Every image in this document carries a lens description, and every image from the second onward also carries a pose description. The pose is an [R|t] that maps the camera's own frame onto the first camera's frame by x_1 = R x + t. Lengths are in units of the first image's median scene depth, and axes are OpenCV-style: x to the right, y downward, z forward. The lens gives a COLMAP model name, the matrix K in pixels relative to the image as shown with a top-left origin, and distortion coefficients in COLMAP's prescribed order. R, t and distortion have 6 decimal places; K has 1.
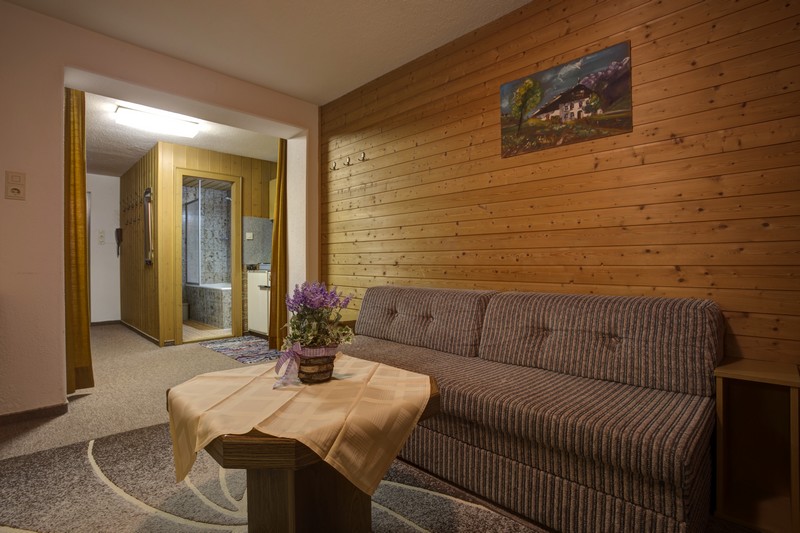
lens RADIAL K [[390.4, 0, 401.5], [0, 390.4, 272.5], [0, 0, 1]] dist [-0.001618, -0.000064]
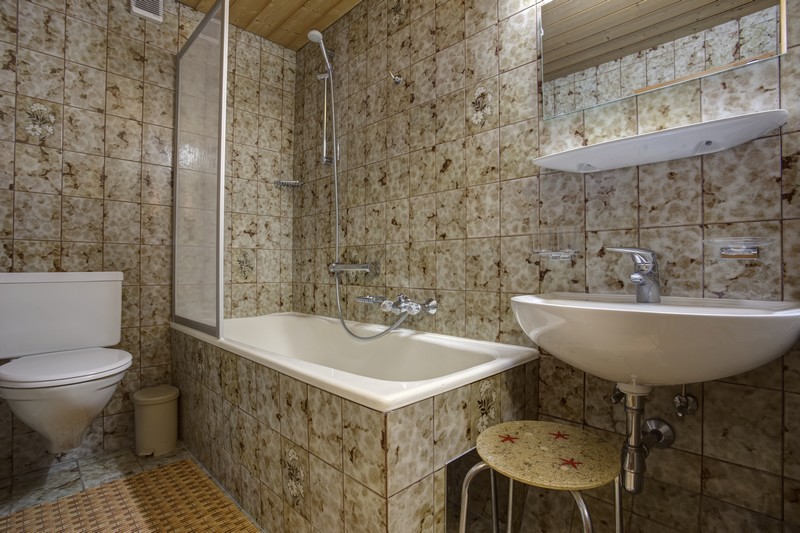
lens RADIAL K [[390.4, 0, 398.7], [0, 390.4, 265.0], [0, 0, 1]] dist [-0.001618, -0.000064]
pose [[0.999974, 0.003347, -0.006341, -0.358312], [-0.003548, 0.999484, -0.031938, -0.004063], [0.006231, 0.031960, 0.999470, 0.667722]]
